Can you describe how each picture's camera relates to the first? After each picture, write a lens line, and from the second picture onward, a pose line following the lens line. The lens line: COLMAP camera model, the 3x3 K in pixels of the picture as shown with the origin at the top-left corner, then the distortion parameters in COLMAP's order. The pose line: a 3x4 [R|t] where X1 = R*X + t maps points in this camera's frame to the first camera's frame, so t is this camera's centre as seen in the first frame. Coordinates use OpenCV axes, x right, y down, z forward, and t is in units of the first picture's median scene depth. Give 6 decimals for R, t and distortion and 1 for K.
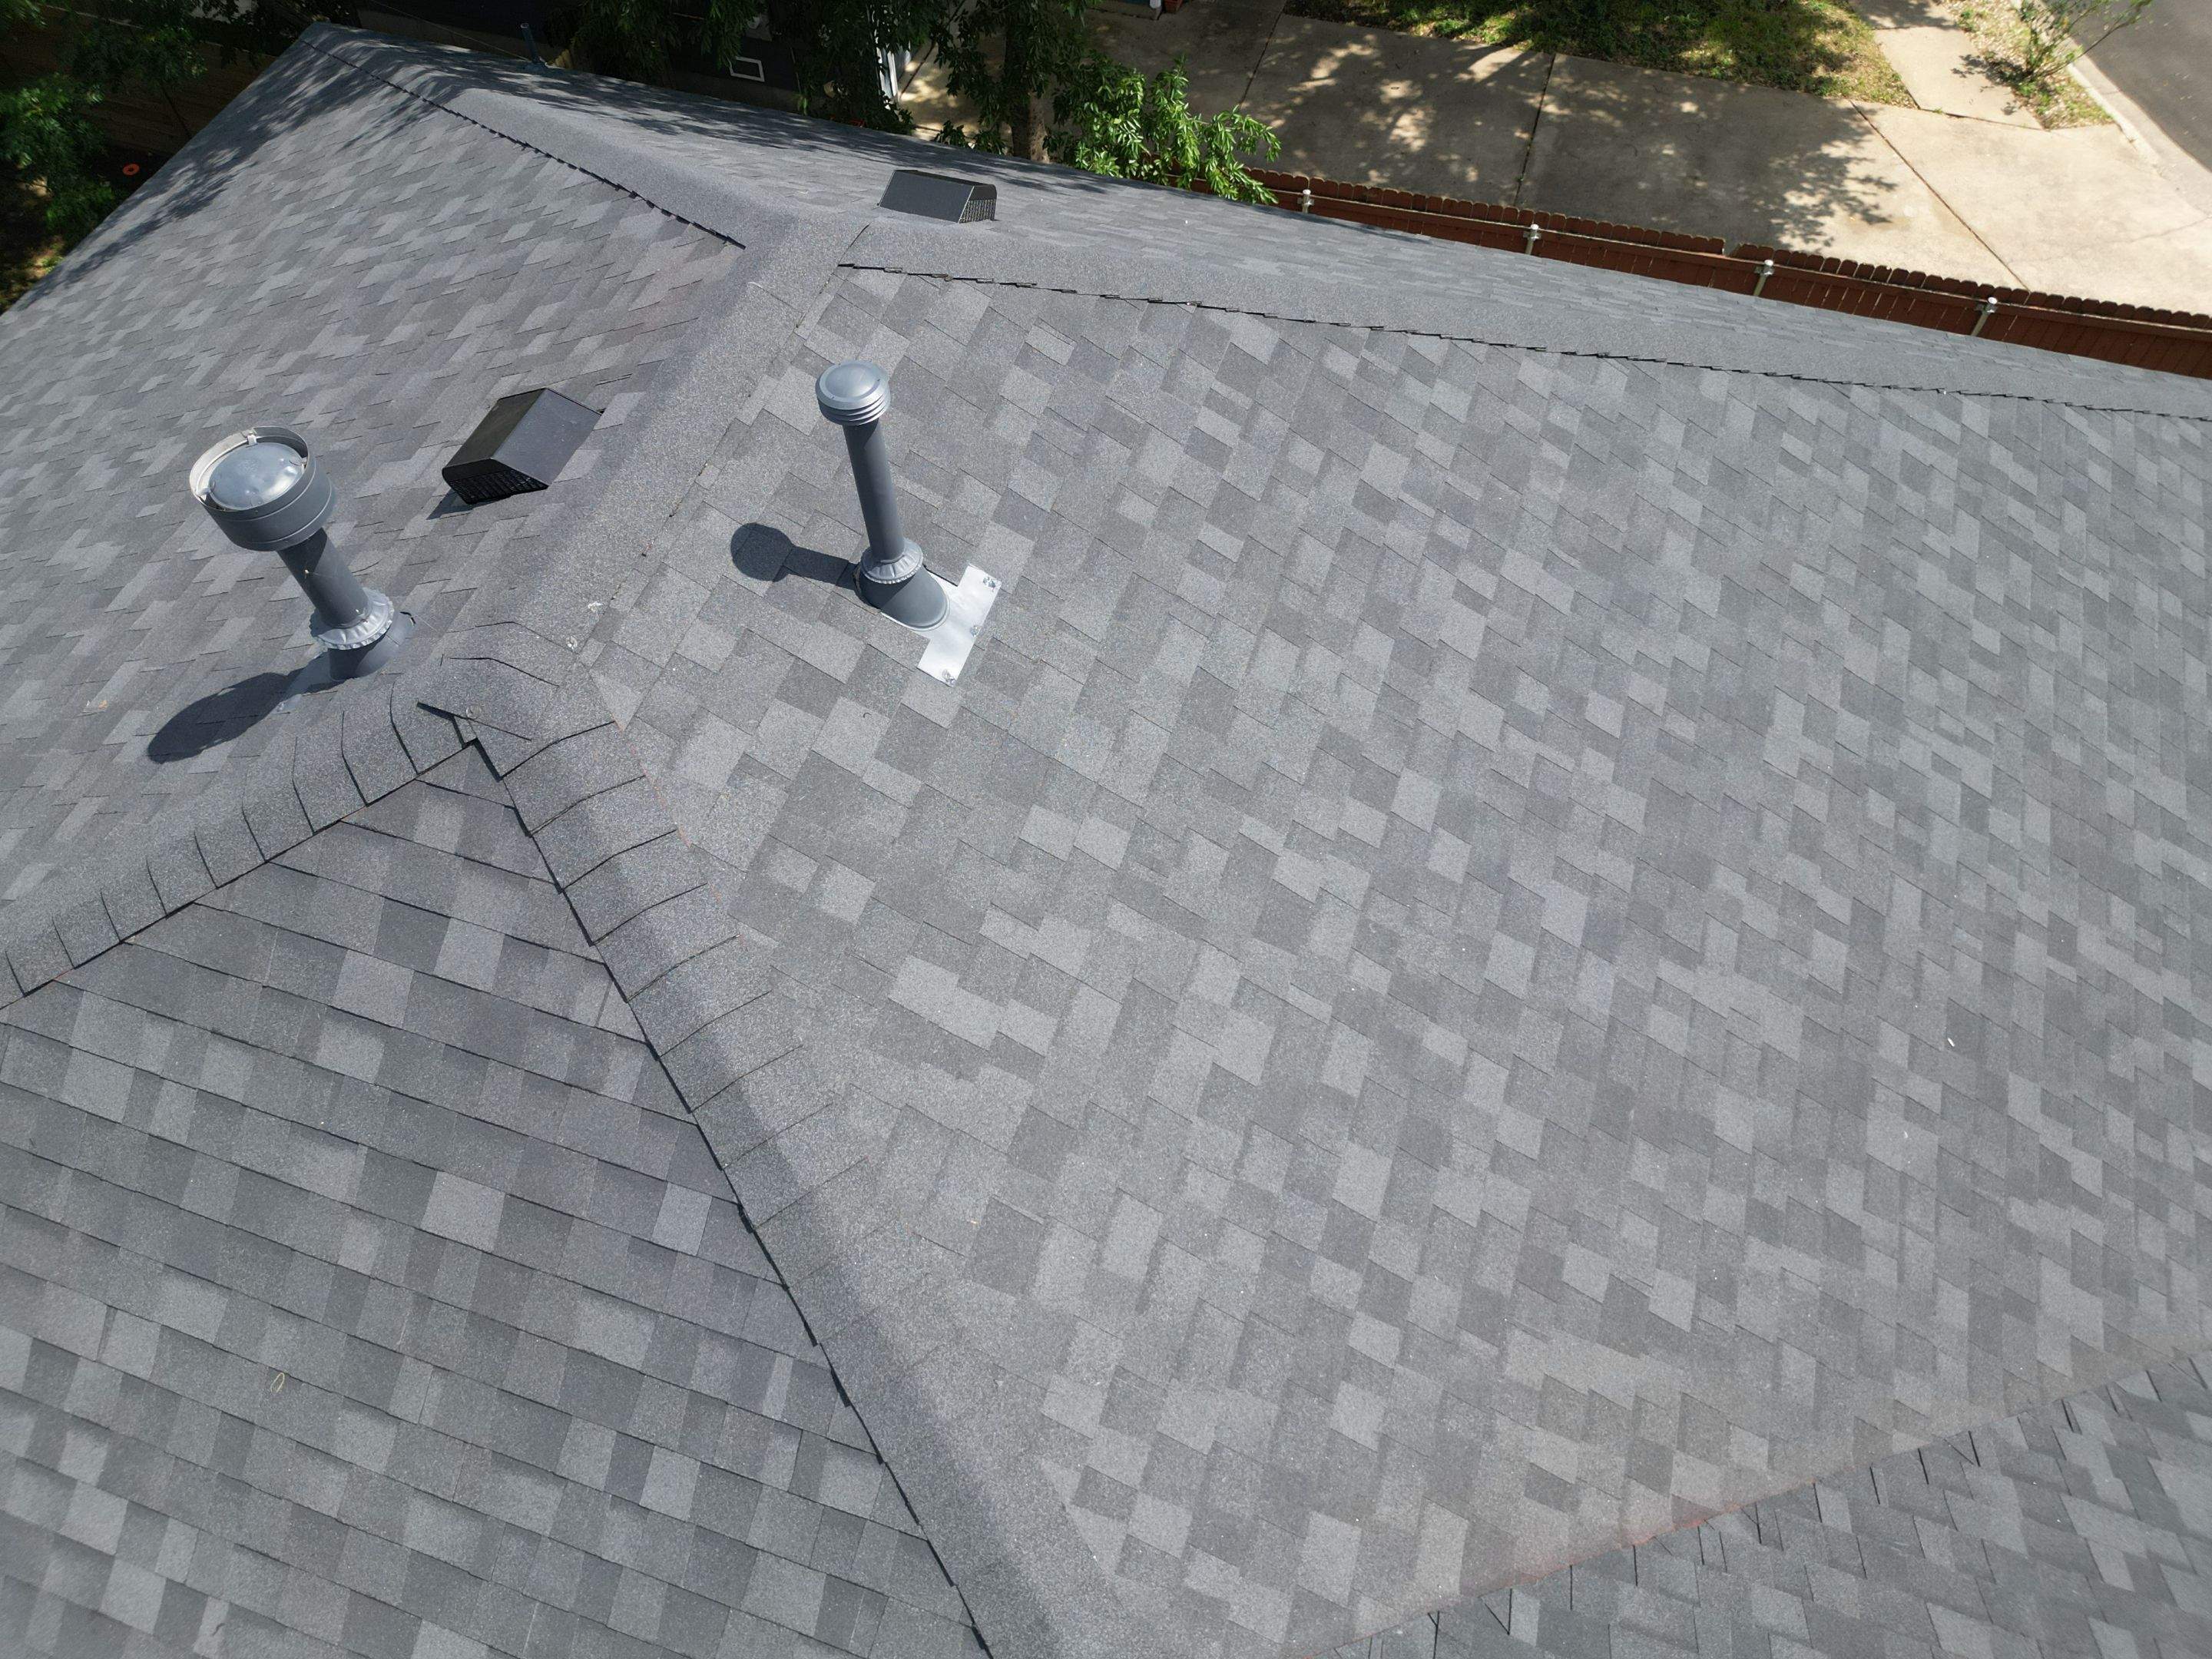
lens RADIAL K [[1556.8, 0, 1100.4], [0, 1556.8, 828.6], [0, 0, 1]] dist [0.064201, -0.065328]
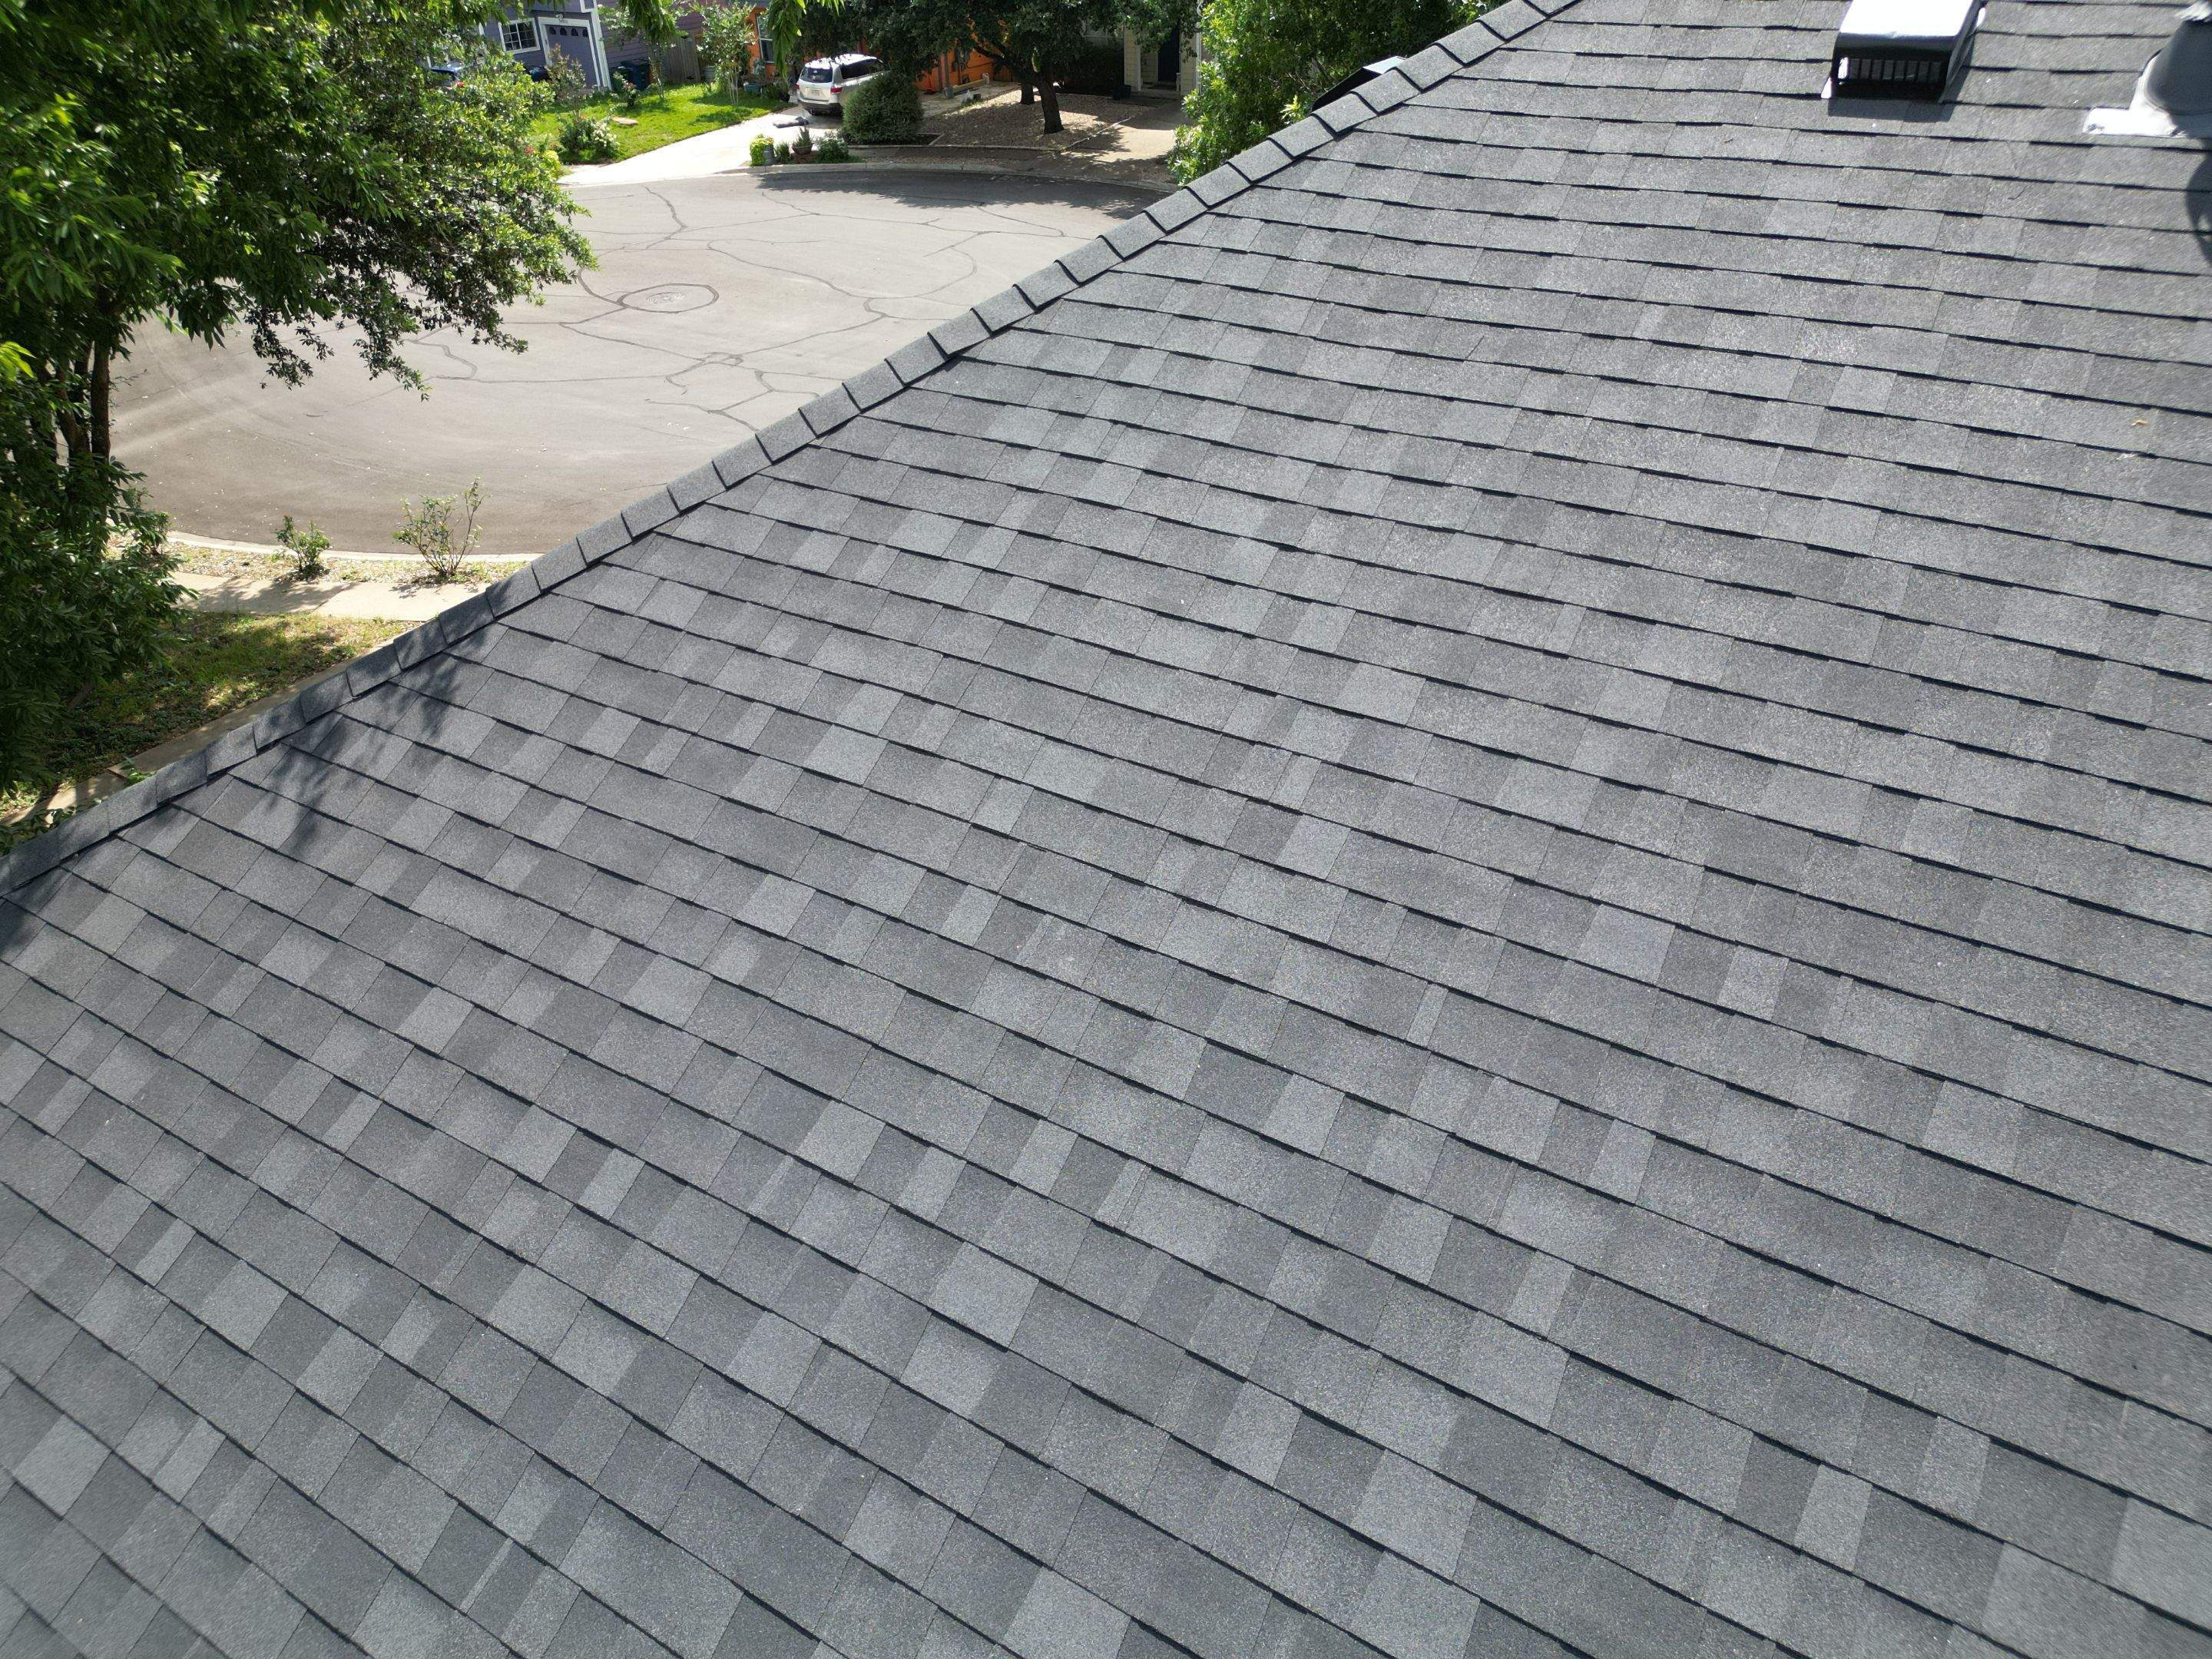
lens RADIAL K [[1533.3, 0, 1079.0], [0, 1533.3, 836.5], [0, 0, 1]] dist [0.078059, -0.075872]
pose [[0.236594, -0.525974, 0.816930, -1.399264], [0.825393, 0.552386, 0.116604, -0.451596], [-0.512592, 0.646700, 0.564826, 0.922374]]
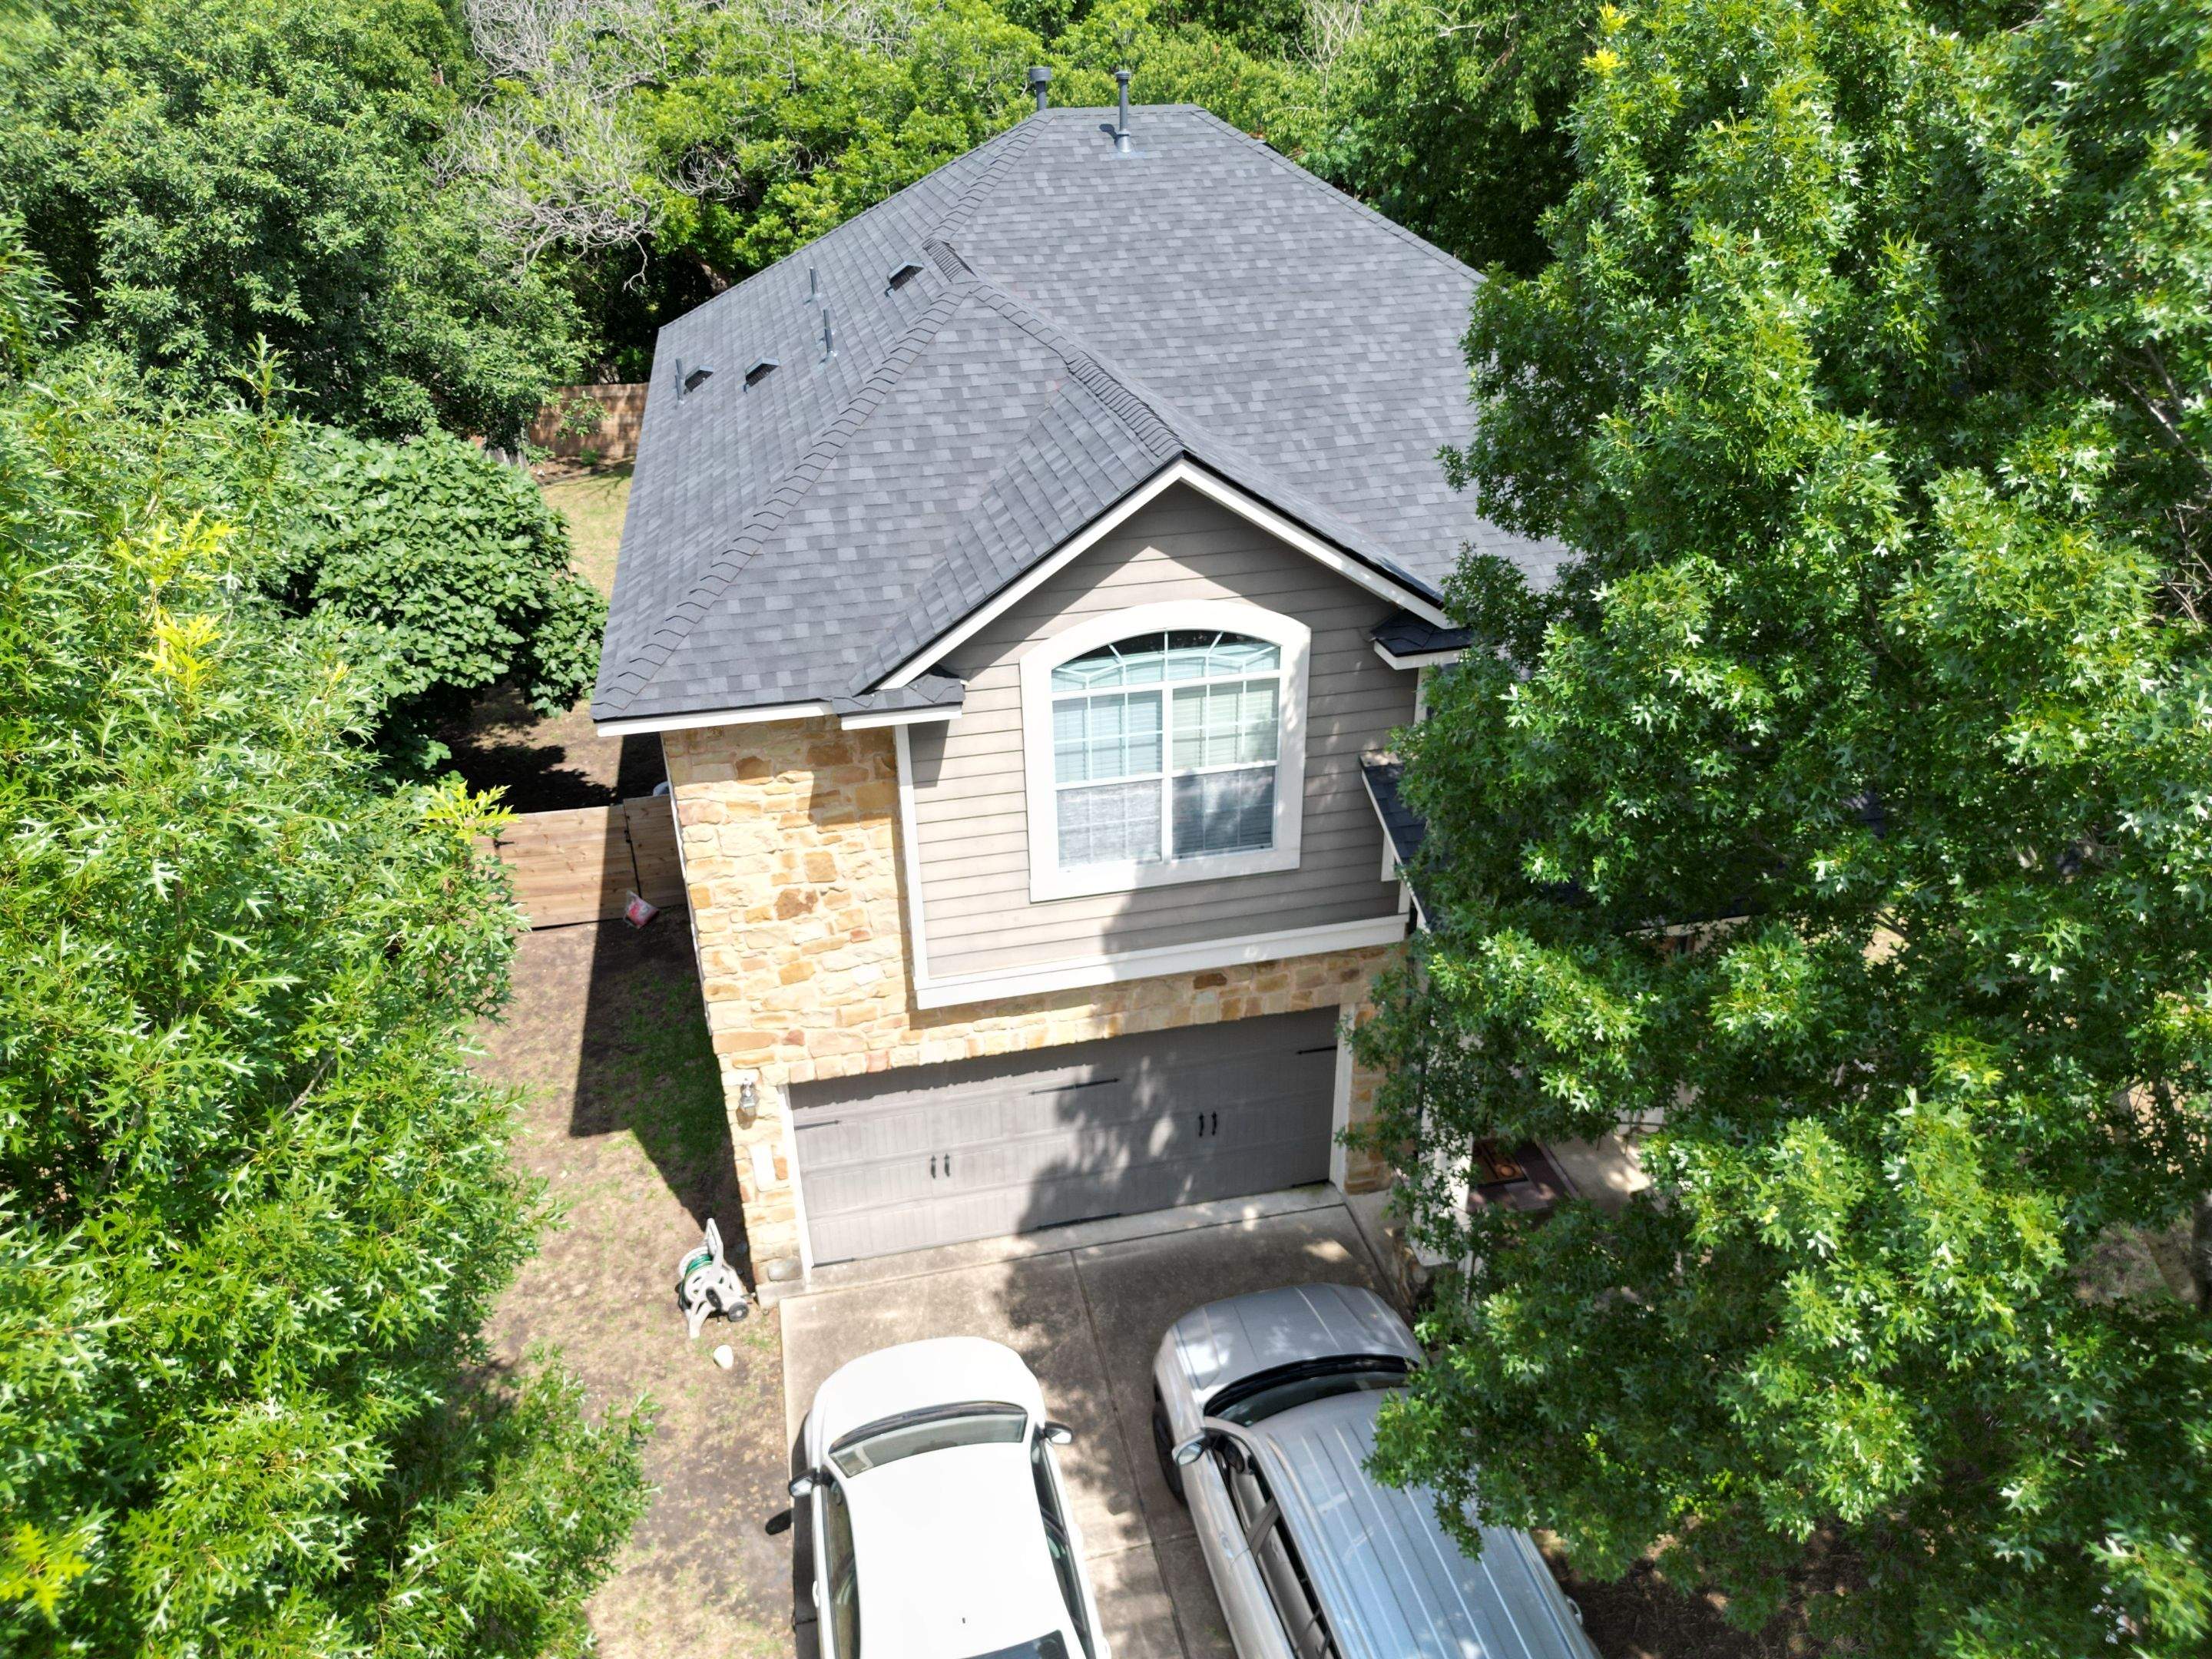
lens RADIAL K [[1554.9, 0, 1101.3], [0, 1554.9, 828.3], [0, 0, 1]] dist [0.072364, -0.081288]
pose [[0.511785, 0.406772, -0.756712, 3.131033], [-0.716348, 0.688285, -0.114497, 1.351321], [0.474260, 0.600667, 0.643644, -0.491611]]
